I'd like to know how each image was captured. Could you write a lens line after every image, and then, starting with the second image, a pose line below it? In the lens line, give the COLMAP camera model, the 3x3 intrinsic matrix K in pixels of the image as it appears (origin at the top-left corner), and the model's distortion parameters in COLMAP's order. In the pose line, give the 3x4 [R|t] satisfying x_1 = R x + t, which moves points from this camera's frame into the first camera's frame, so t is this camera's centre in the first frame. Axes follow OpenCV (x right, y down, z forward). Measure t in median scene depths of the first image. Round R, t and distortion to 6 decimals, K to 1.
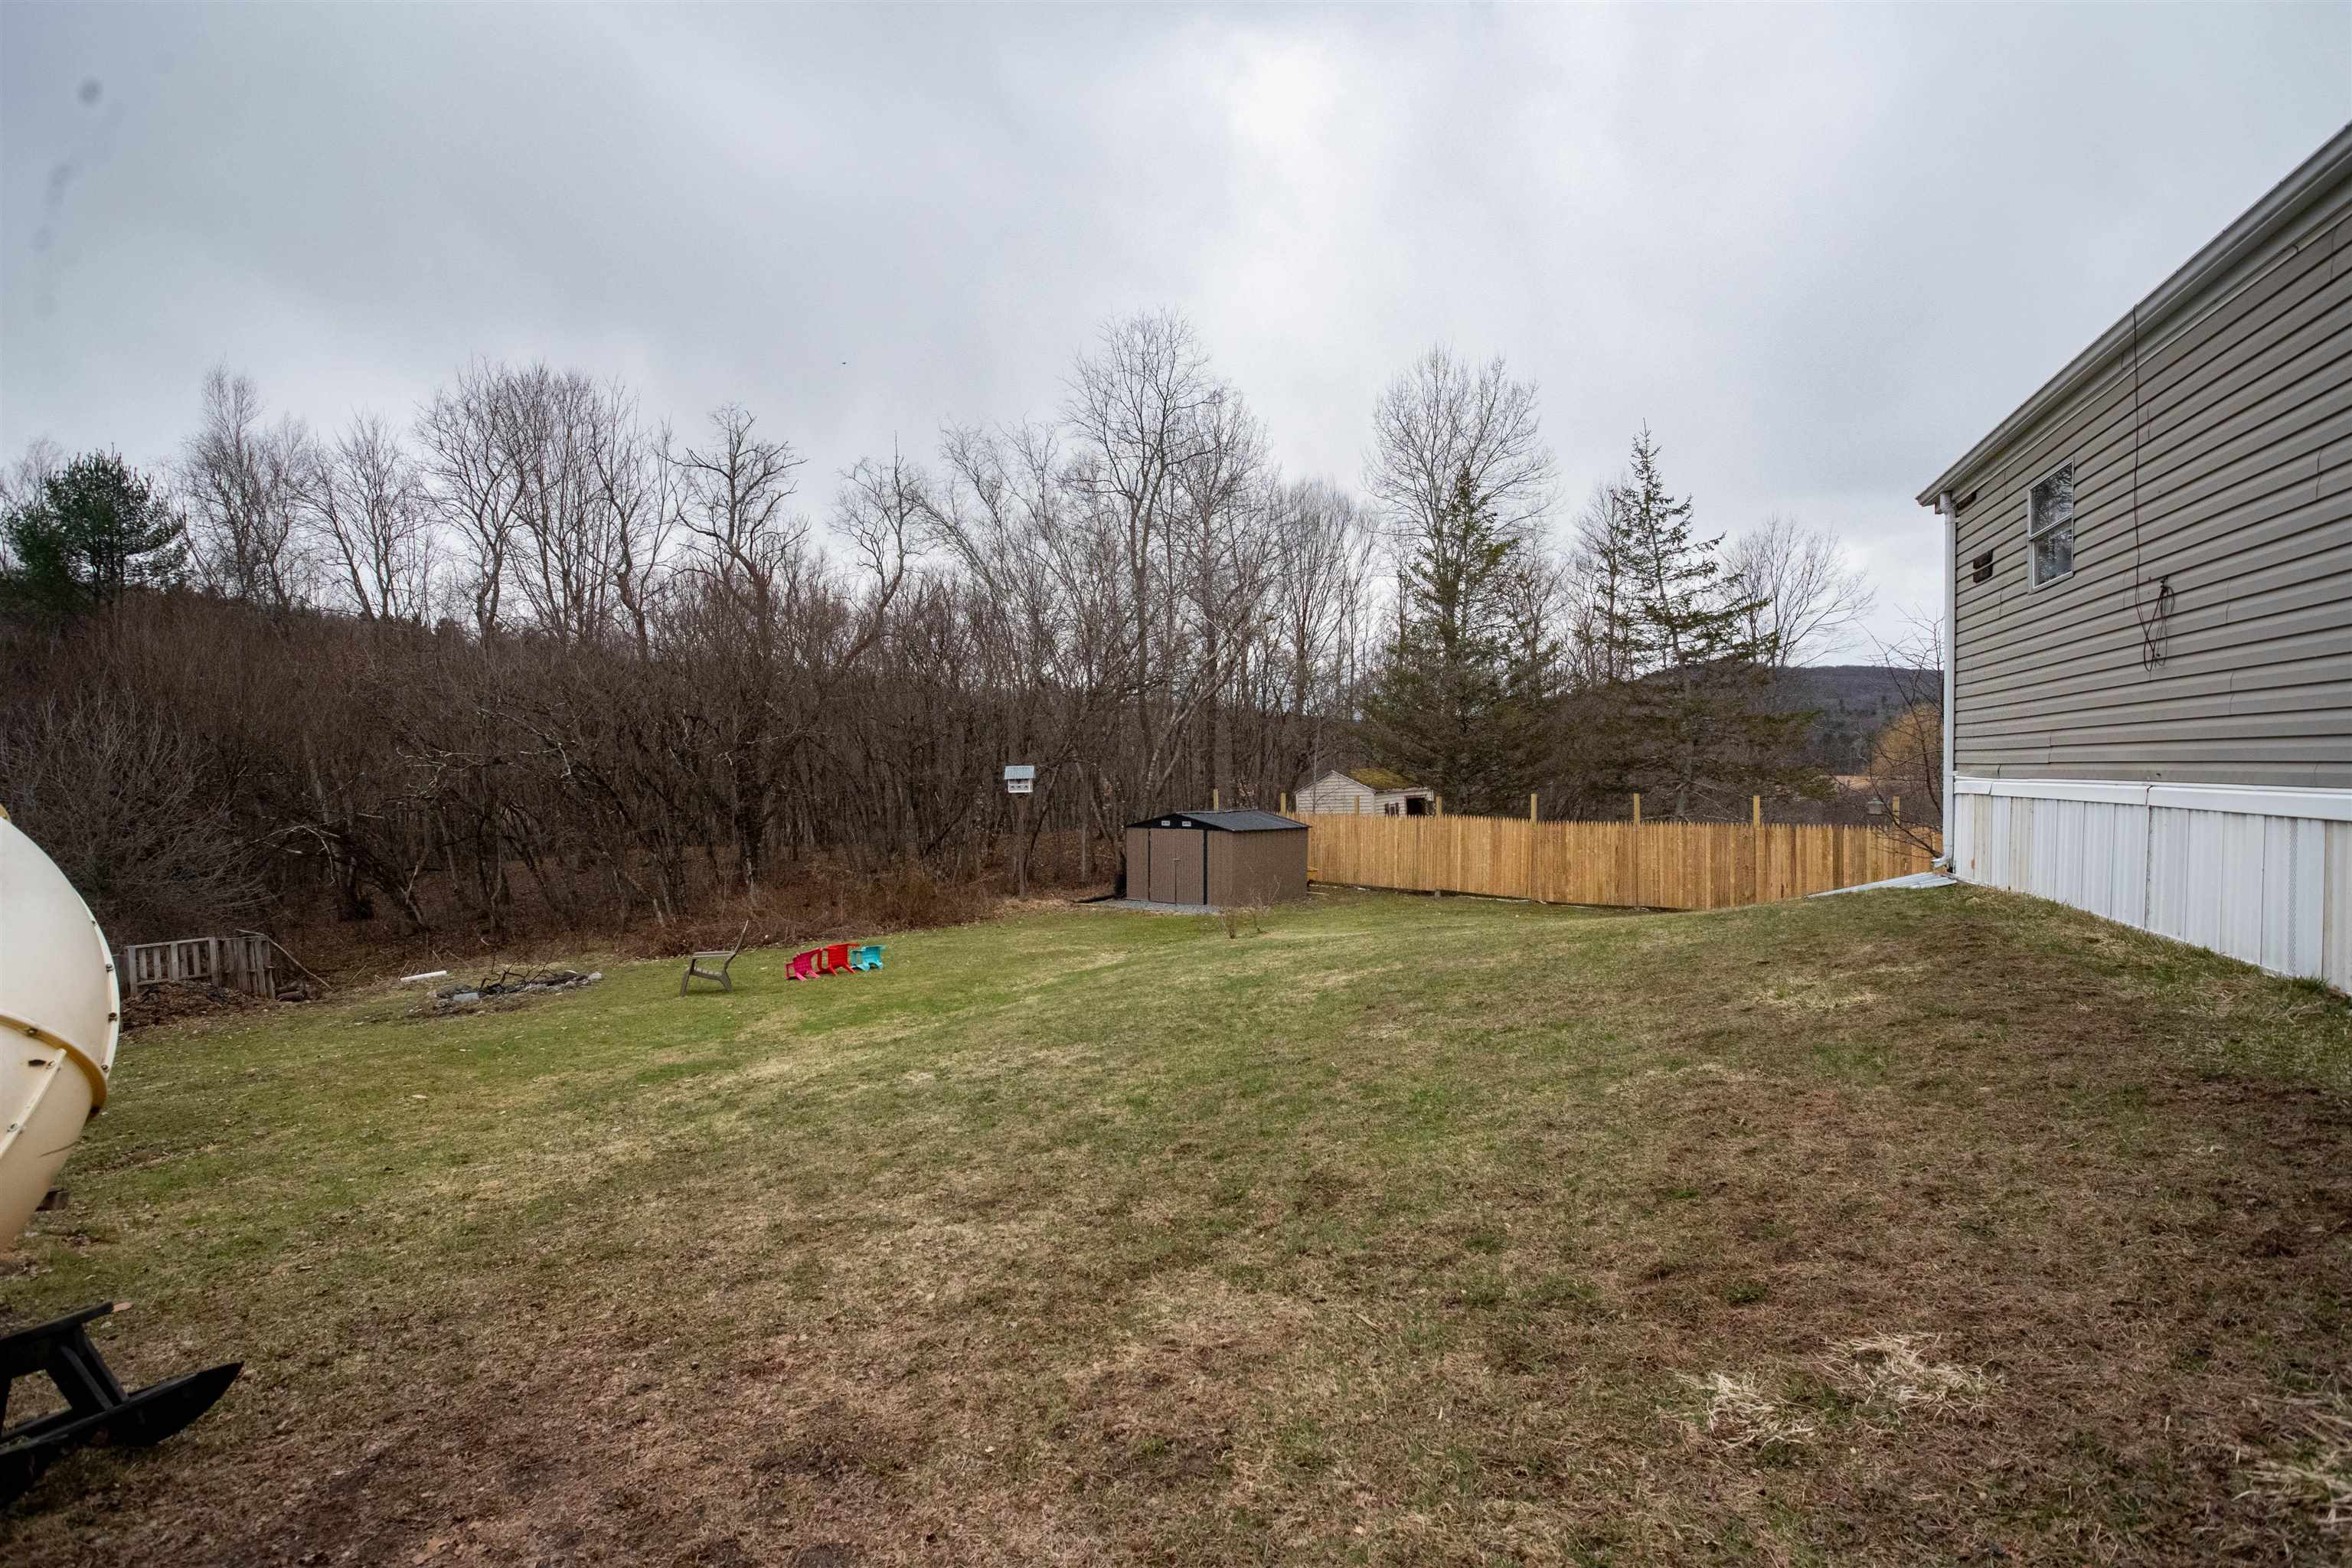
lens RADIAL K [[1153.7, 0, 1175.4], [0, 1153.7, 793.9], [0, 0, 1]] dist [-0.028322, 0.009685]
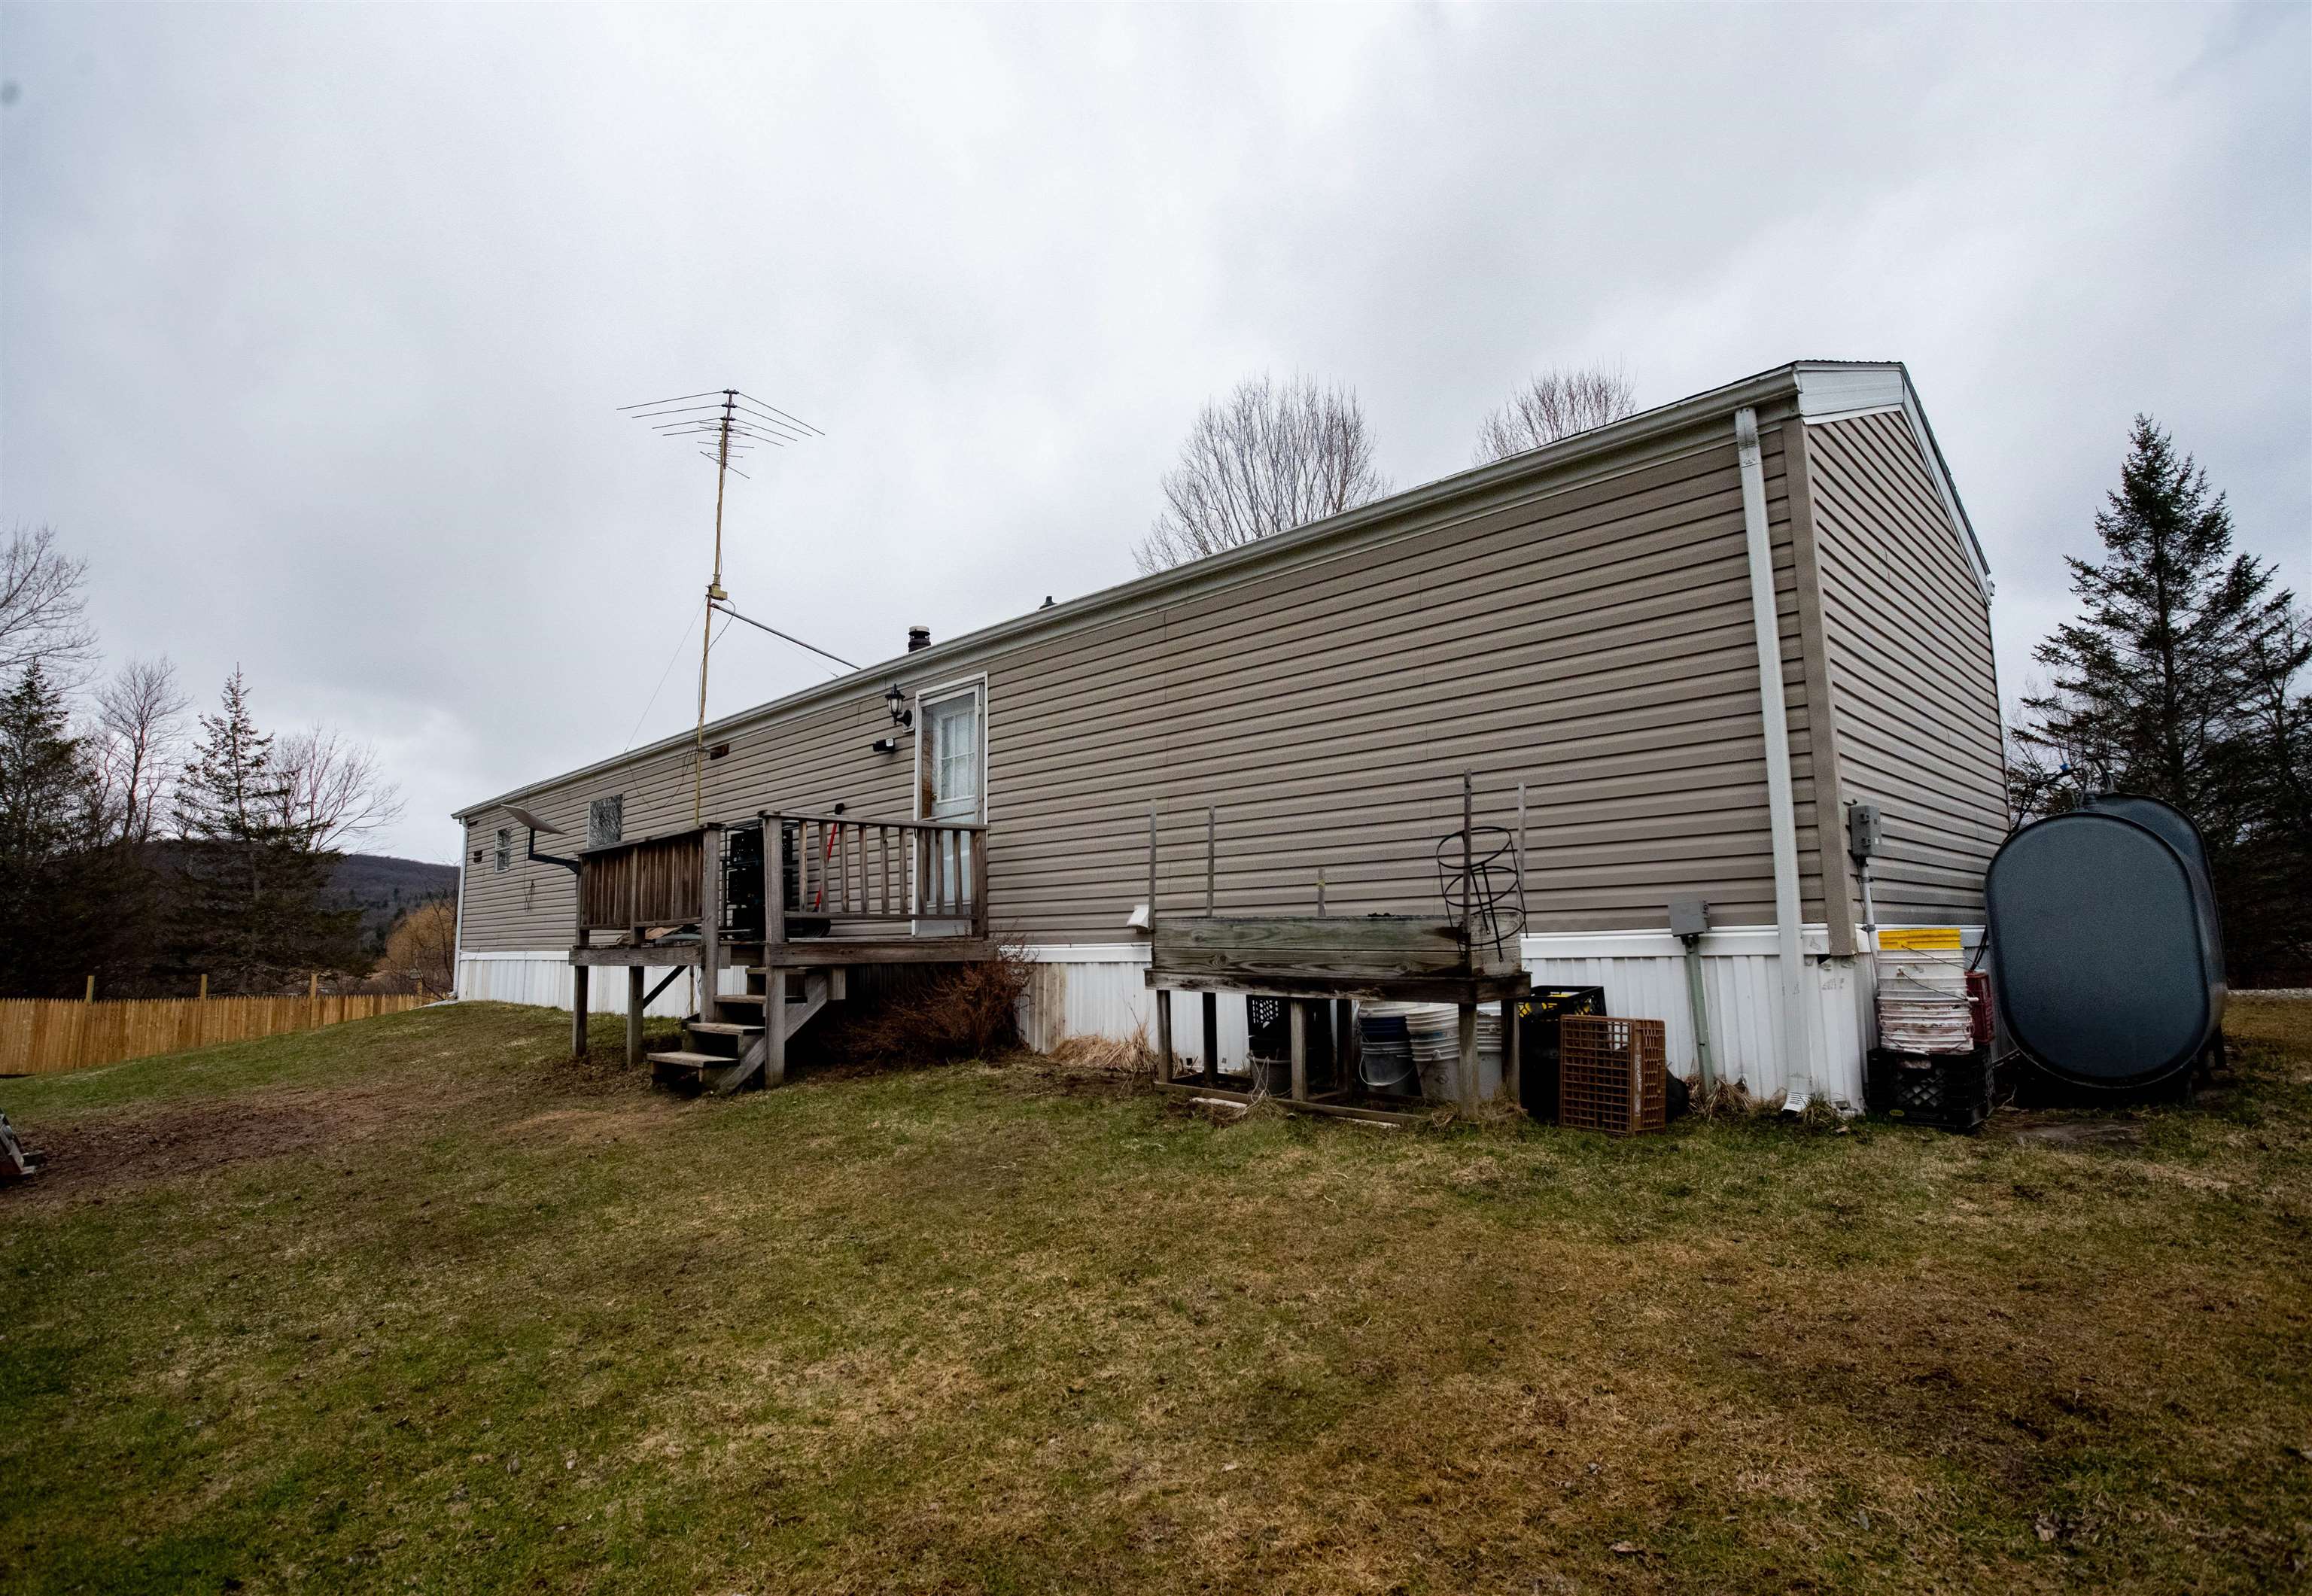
lens RADIAL K [[1182.9, 0, 1154.5], [0, 1182.9, 803.8], [0, 0, 1]] dist [-0.024641, 0.000466]
pose [[0.428285, 0.119603, 0.895694, -0.267083], [0.022495, 0.989484, -0.142883, 0.019028], [-0.903364, 0.081344, 0.421090, -0.394044]]
